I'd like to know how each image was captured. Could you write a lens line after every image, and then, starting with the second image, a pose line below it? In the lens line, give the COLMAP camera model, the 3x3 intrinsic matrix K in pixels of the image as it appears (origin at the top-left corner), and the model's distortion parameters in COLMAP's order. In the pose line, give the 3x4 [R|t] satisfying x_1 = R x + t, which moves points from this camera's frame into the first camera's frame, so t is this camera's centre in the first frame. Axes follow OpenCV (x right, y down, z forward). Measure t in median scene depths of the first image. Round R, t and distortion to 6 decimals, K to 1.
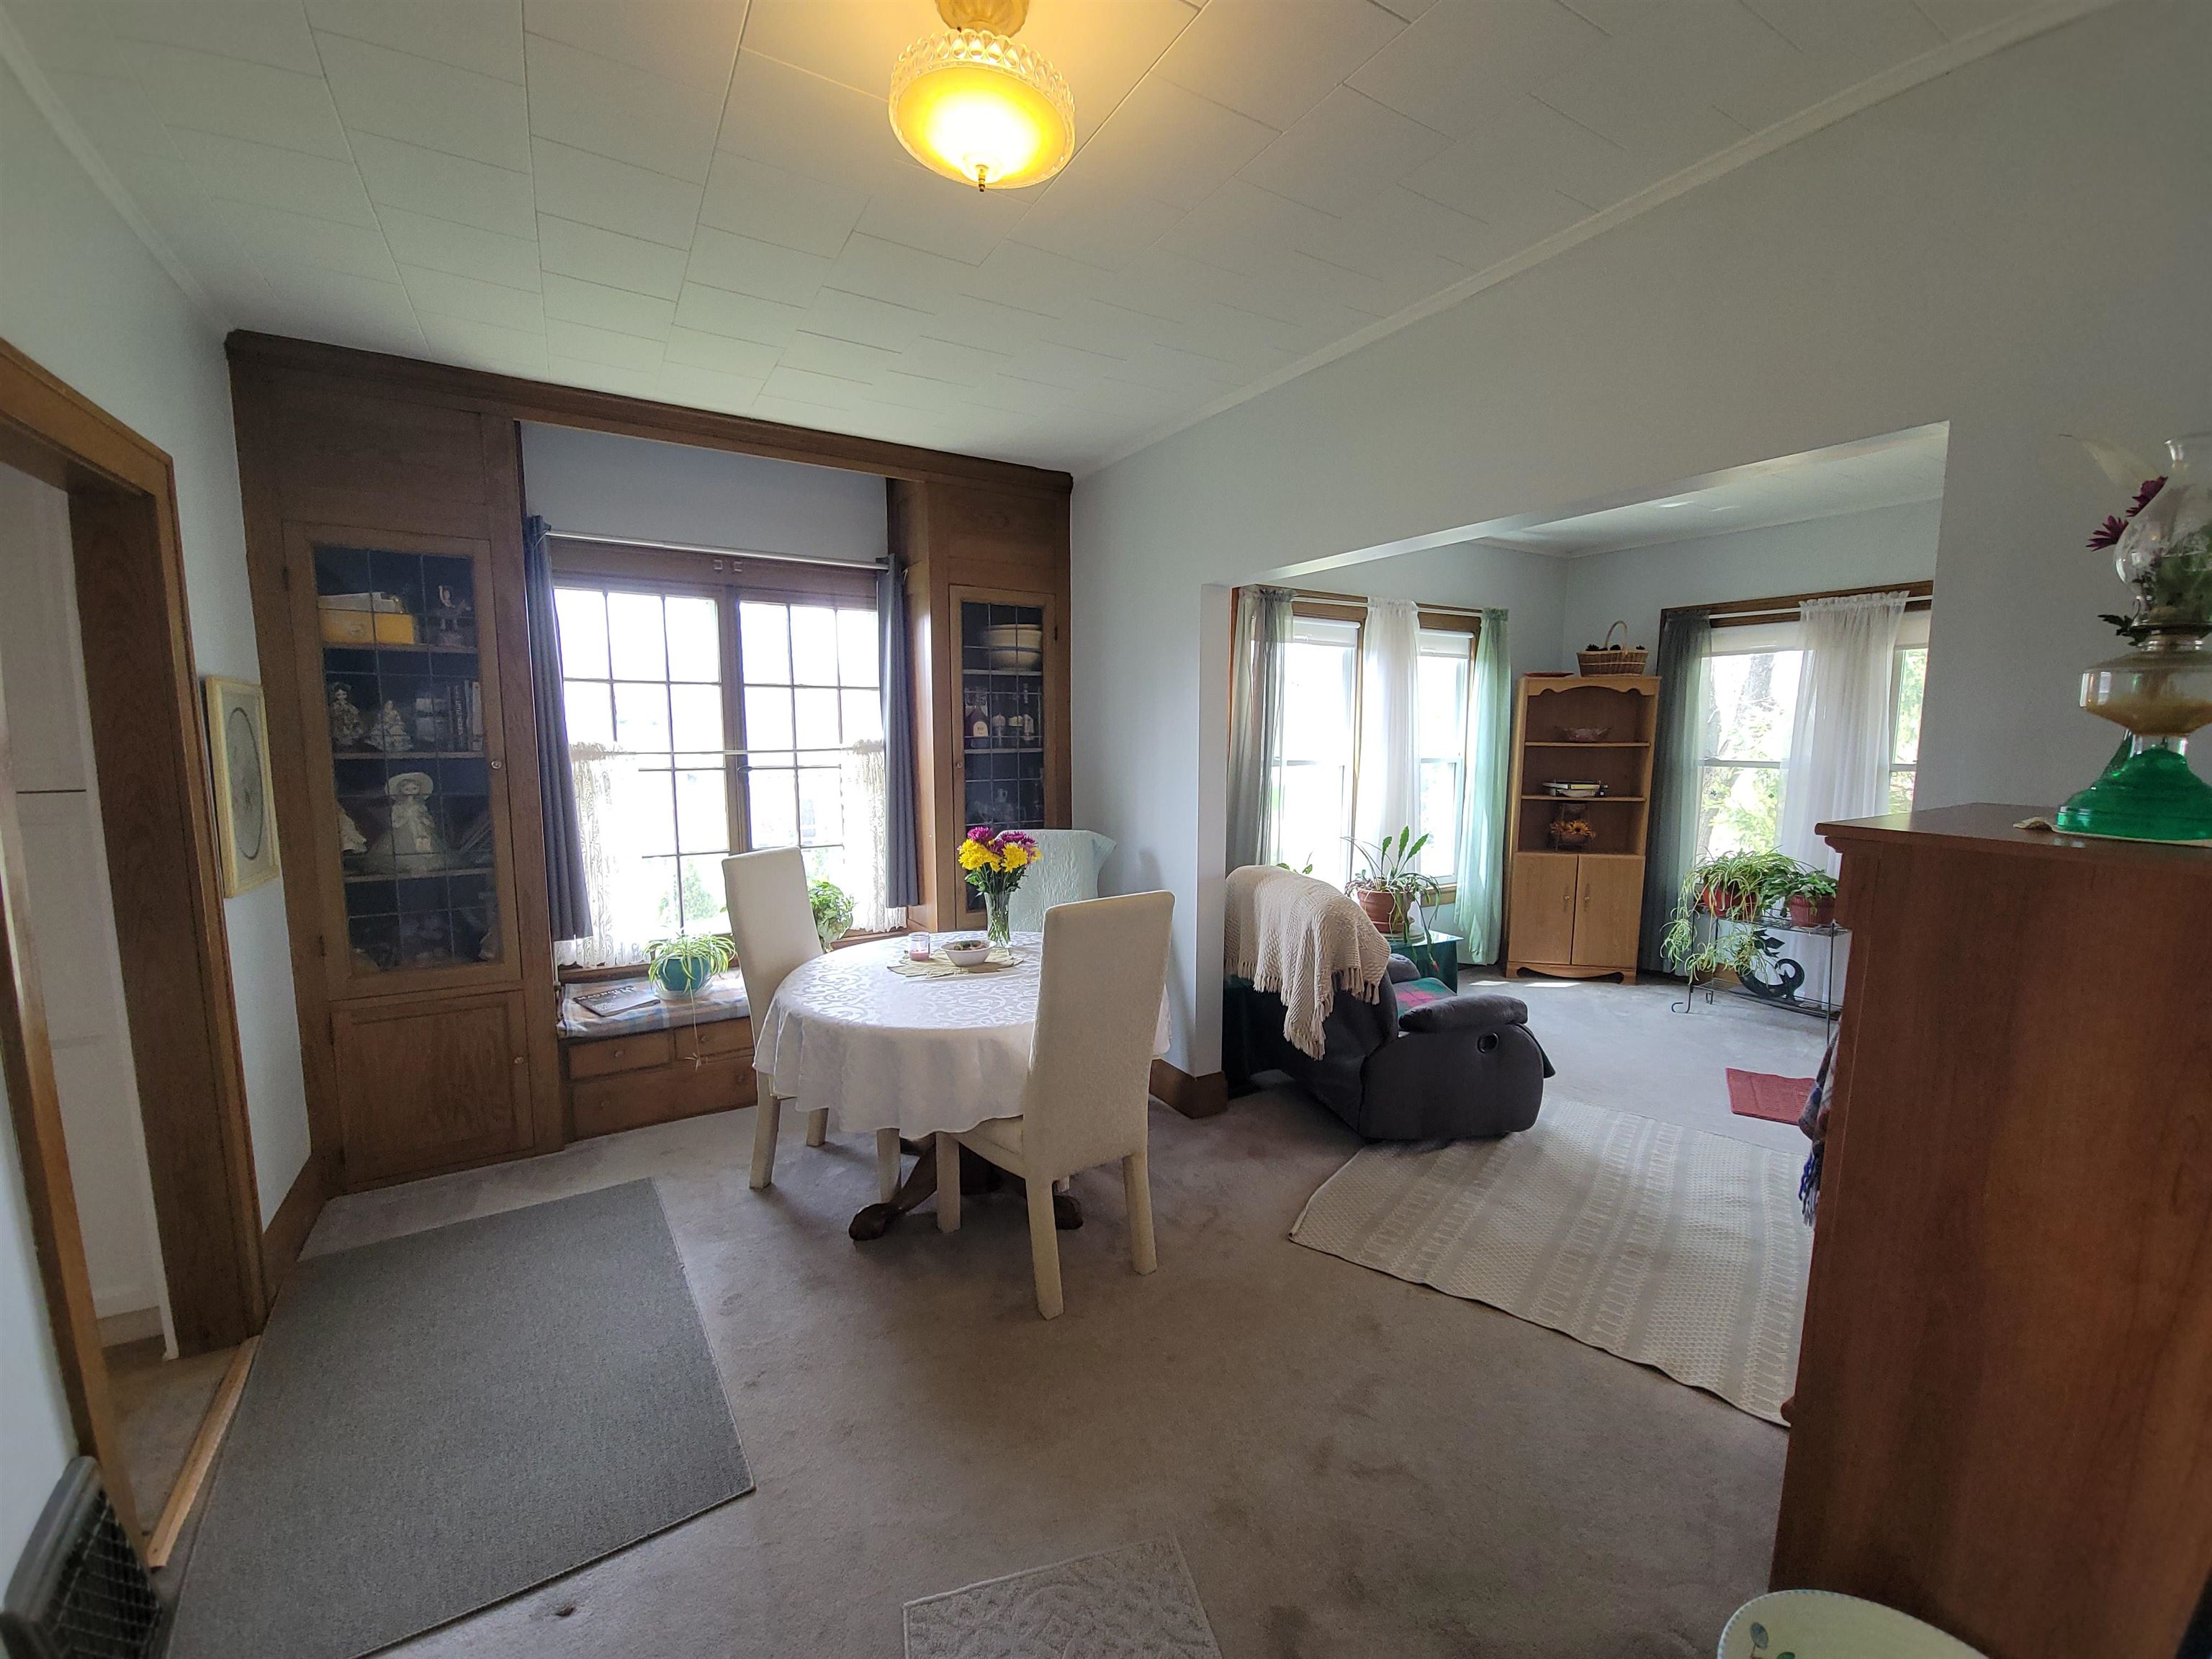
lens RADIAL K [[881.5, 0, 1106.8], [0, 881.5, 830.7], [0, 0, 1]] dist [0.001212, -0.009724]
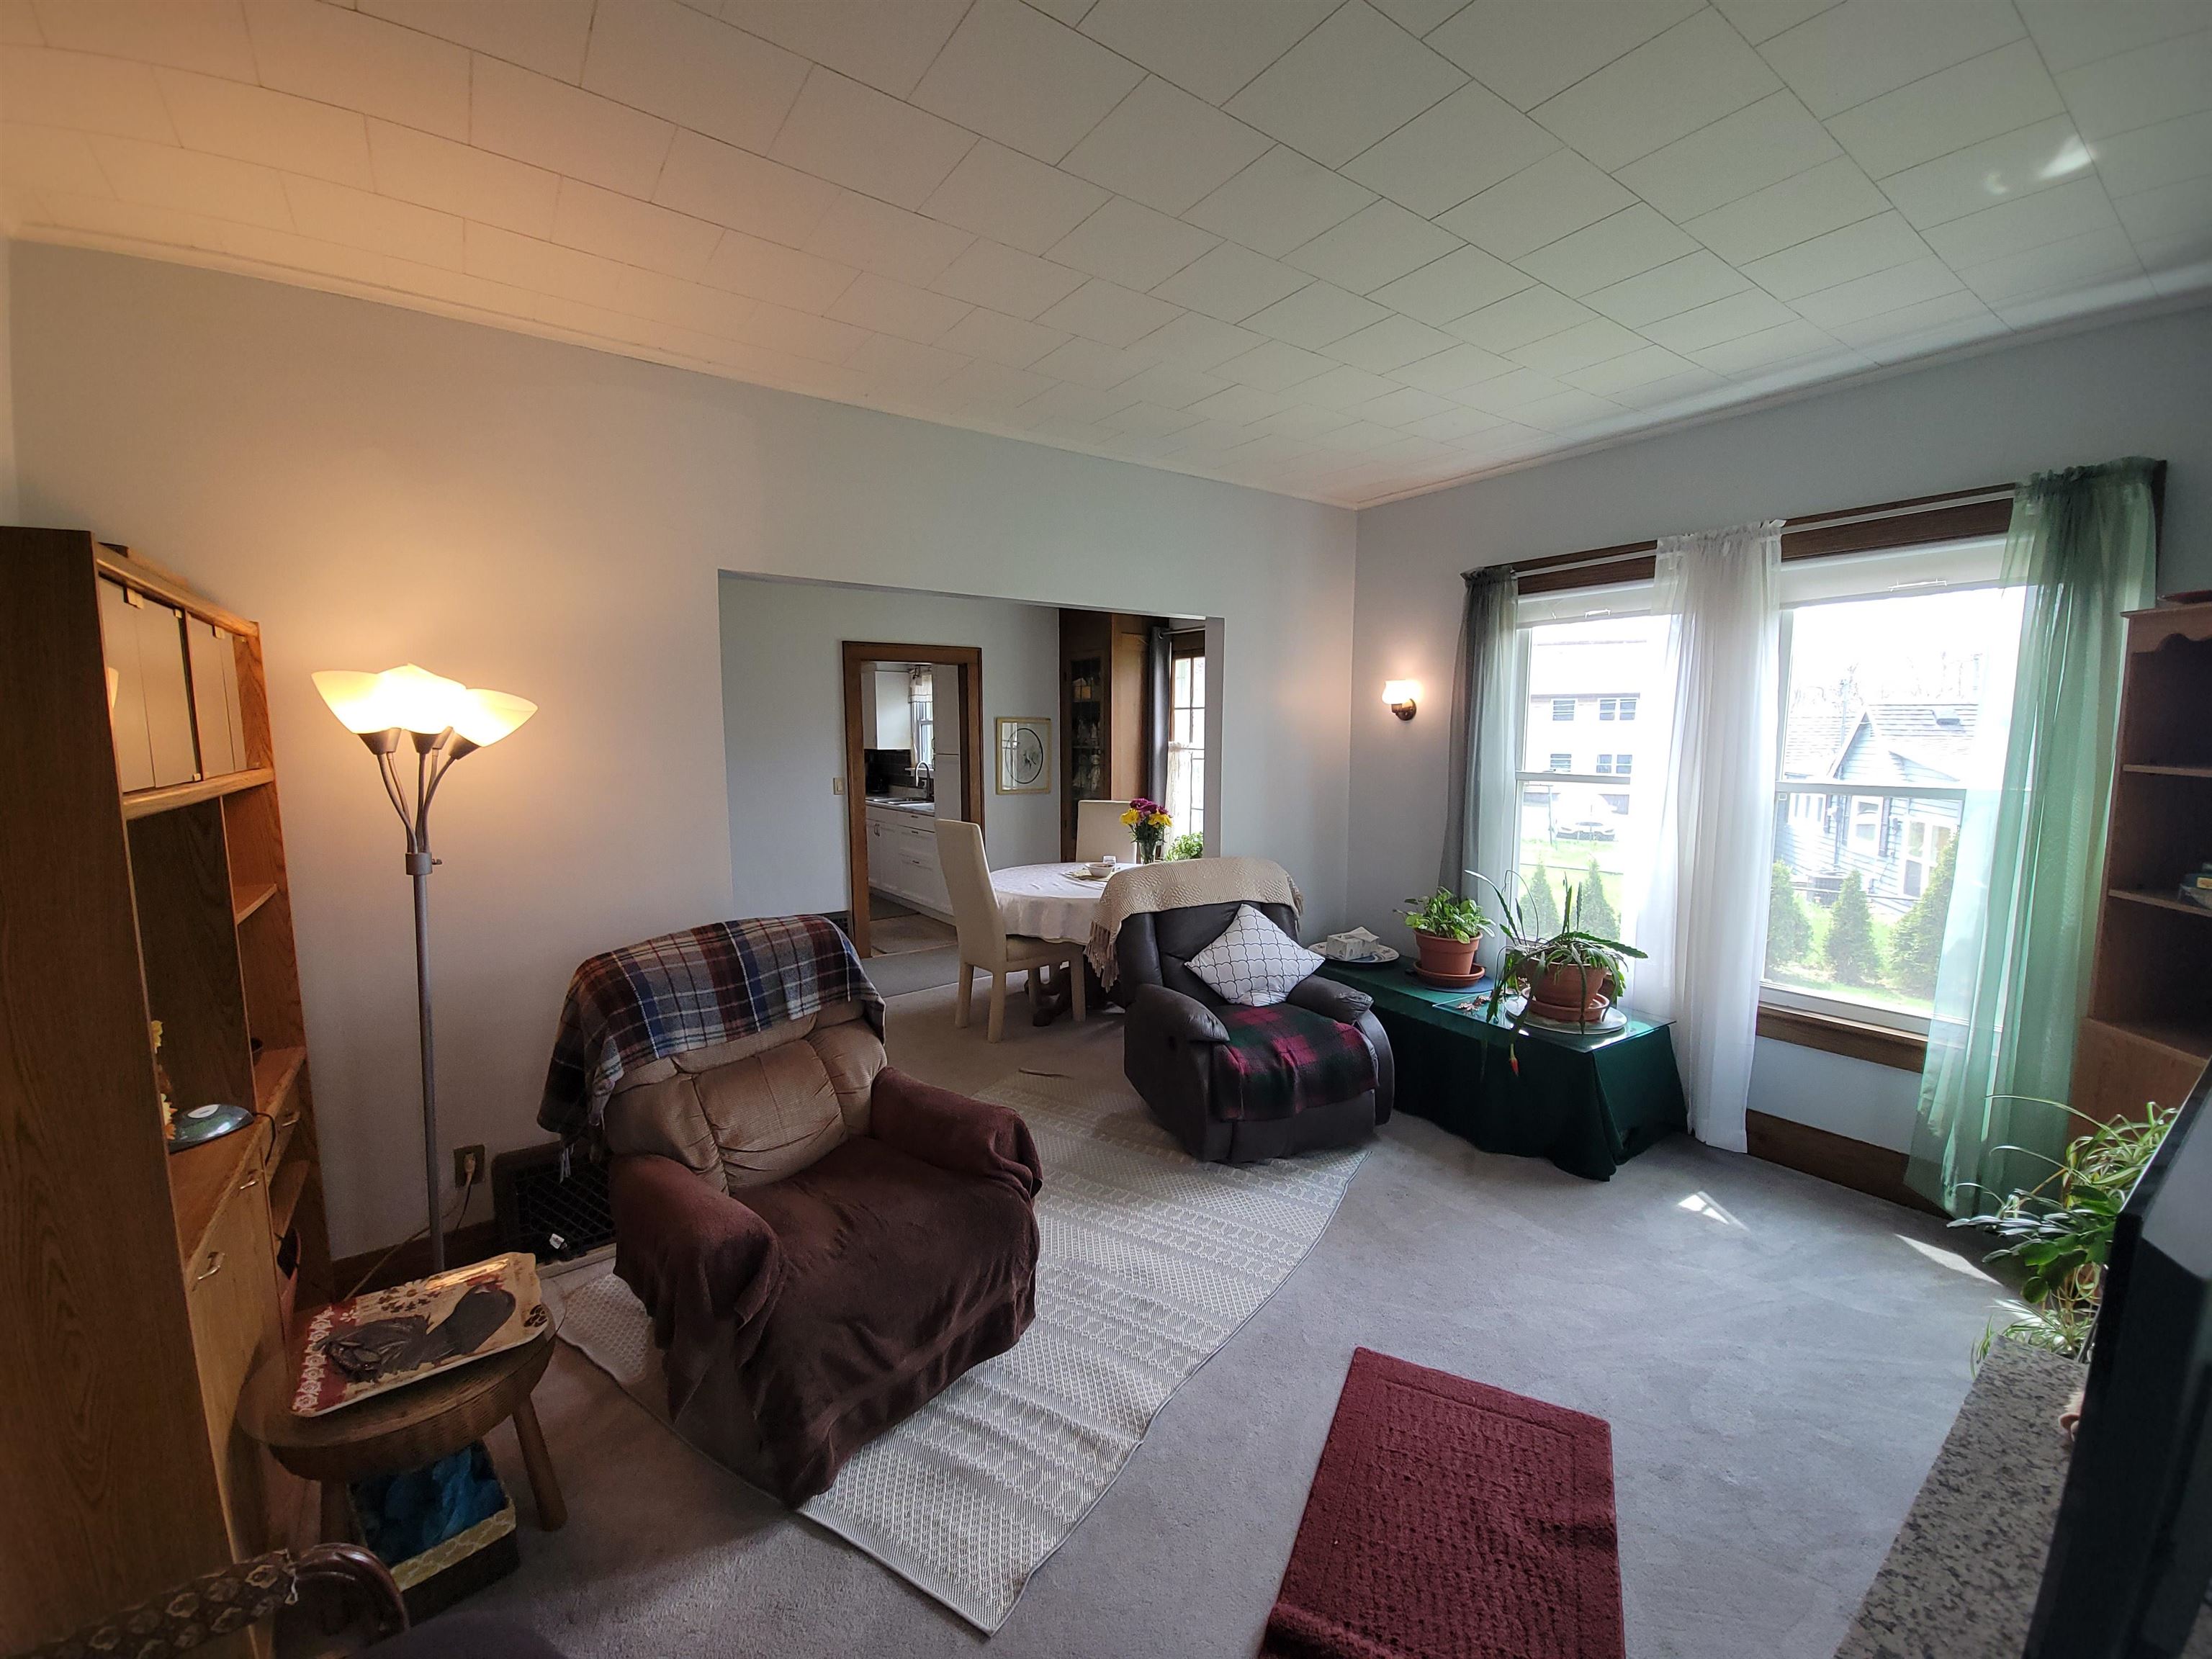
lens RADIAL K [[880.2, 0, 1130.9], [0, 880.2, 834.6], [0, 0, 1]] dist [0.002157, -0.000143]
pose [[0.095969, 0.112110, -0.989051, 0.885955], [-0.109708, 0.988775, 0.101433, -0.058869], [0.989320, 0.098772, 0.107191, 0.504771]]
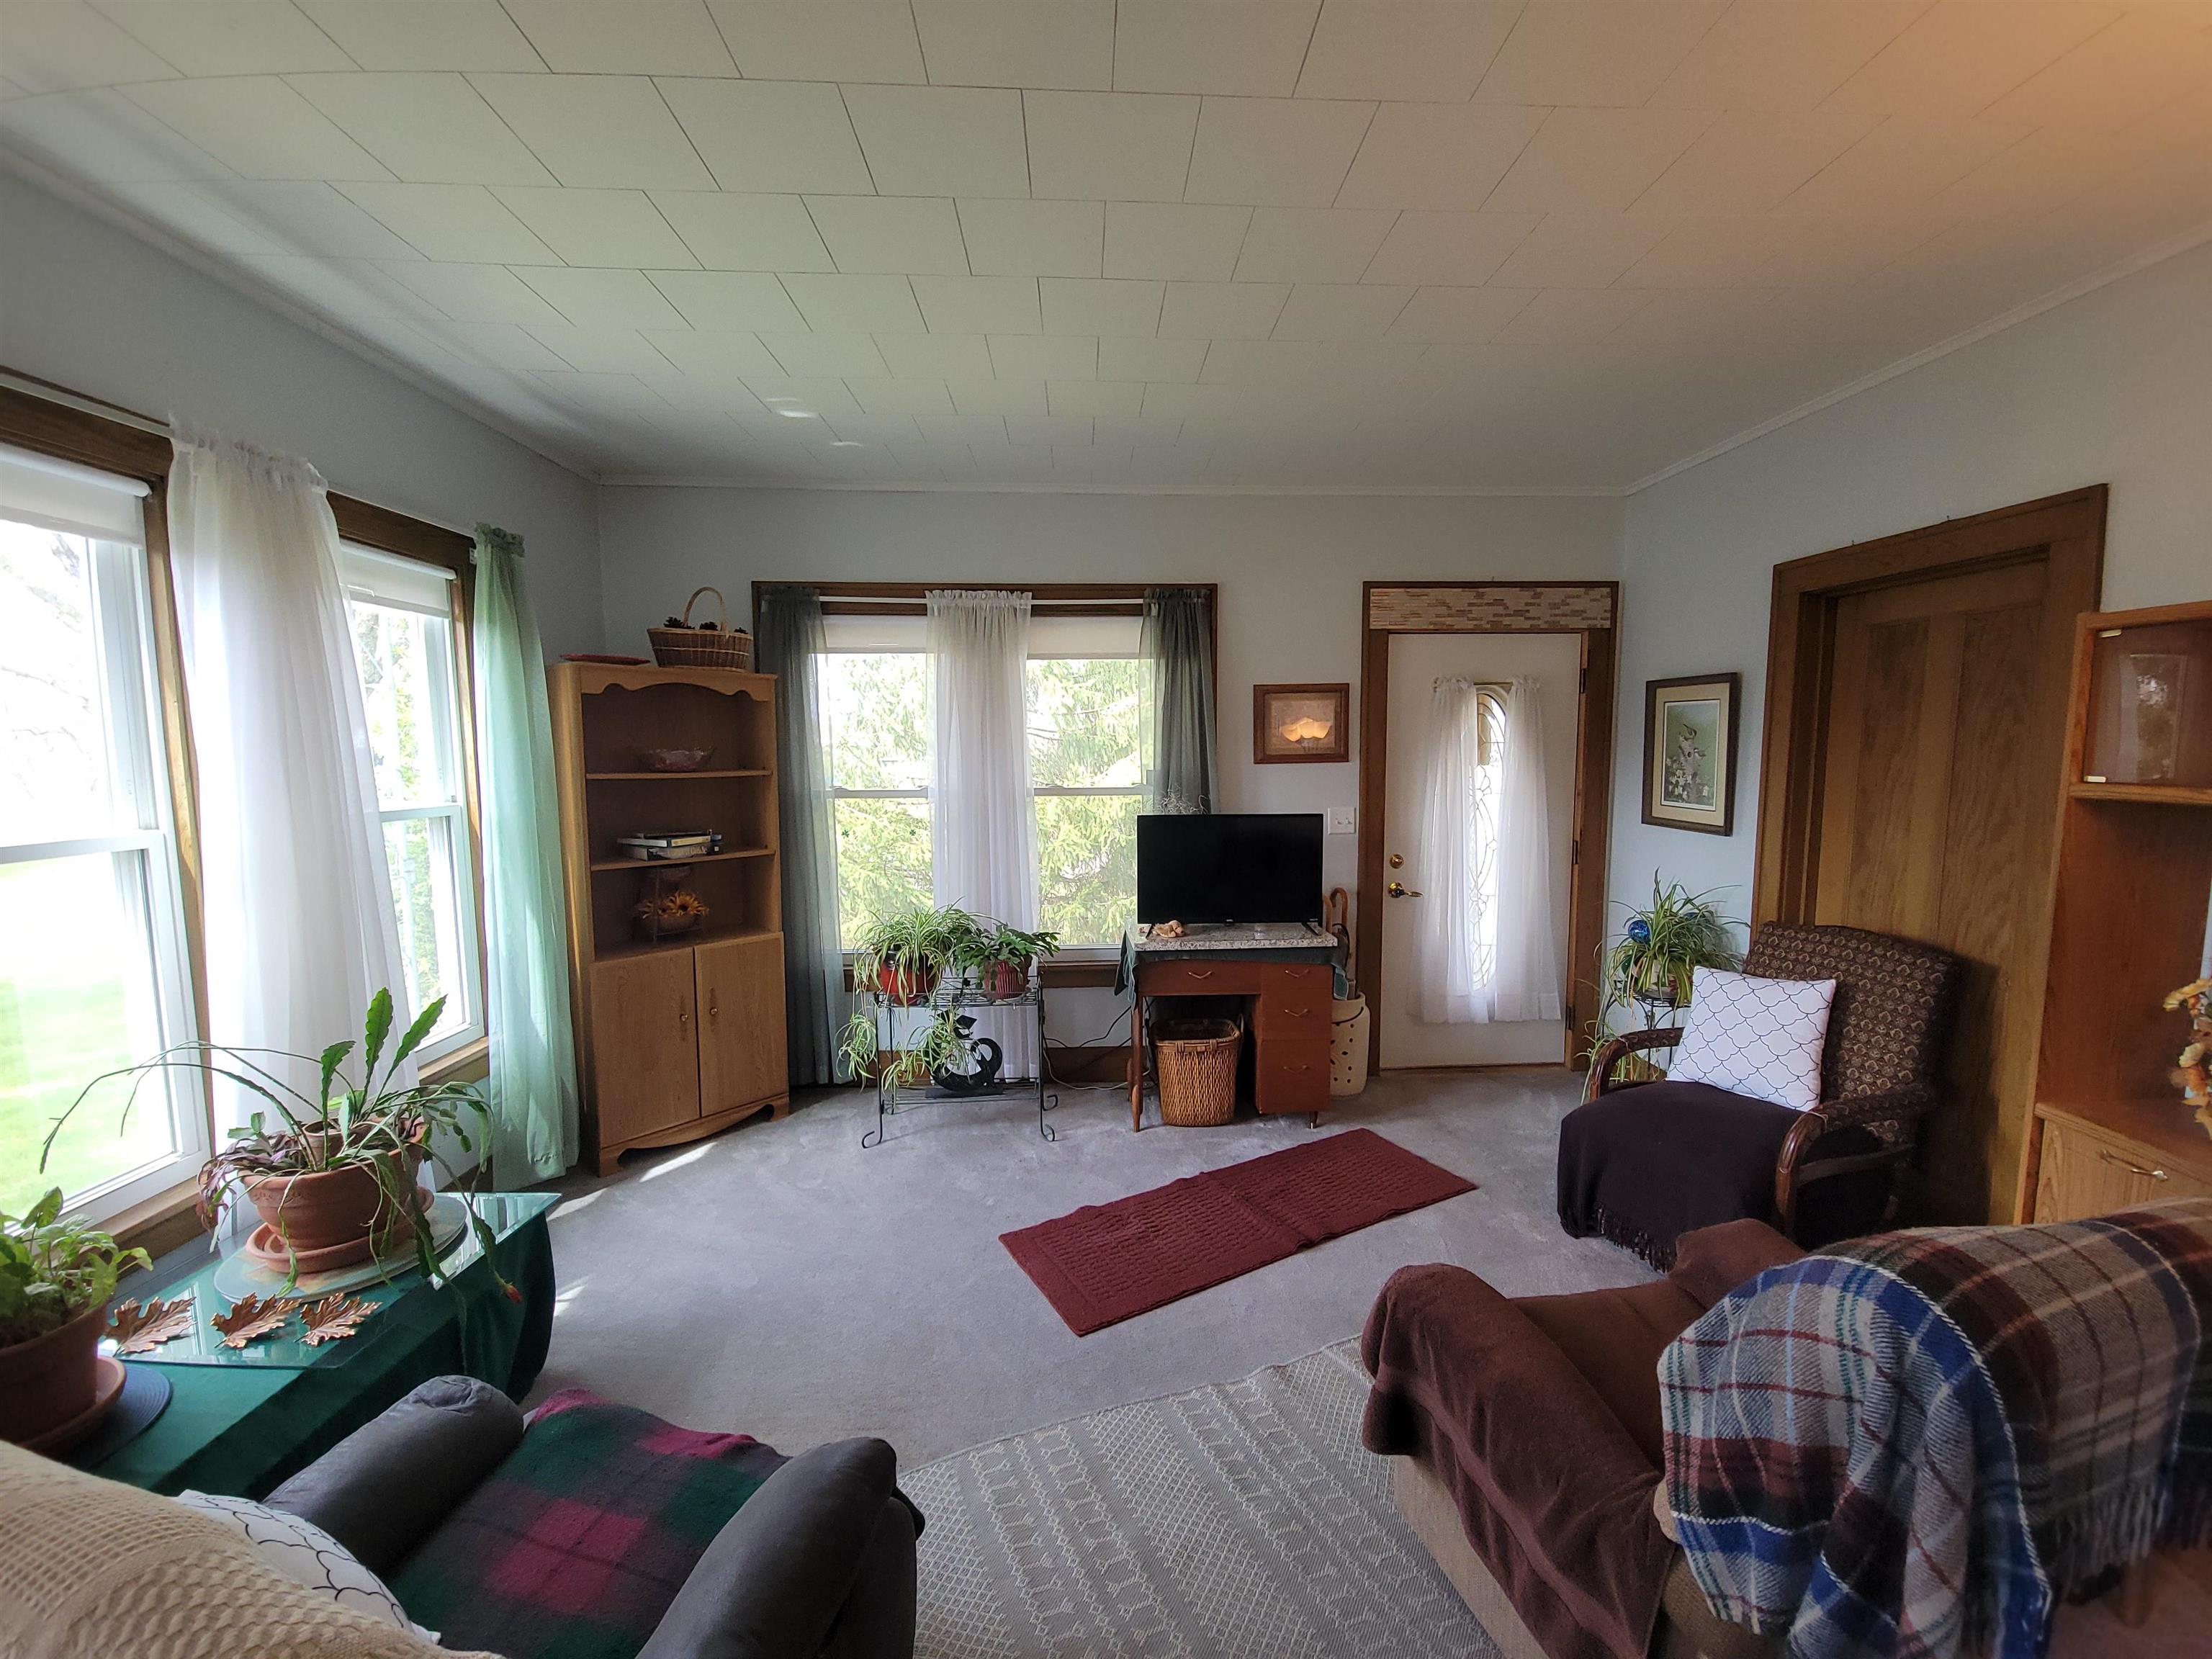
lens RADIAL K [[901.9, 0, 1152.0], [0, 901.9, 841.4], [0, 0, 1]] dist [-0.011574, -0.000078]
pose [[0.451957, -0.090750, 0.887412, 0.119325], [0.103508, 0.993427, 0.048875, -0.047670], [-0.886014, 0.069765, 0.458379, 0.416048]]
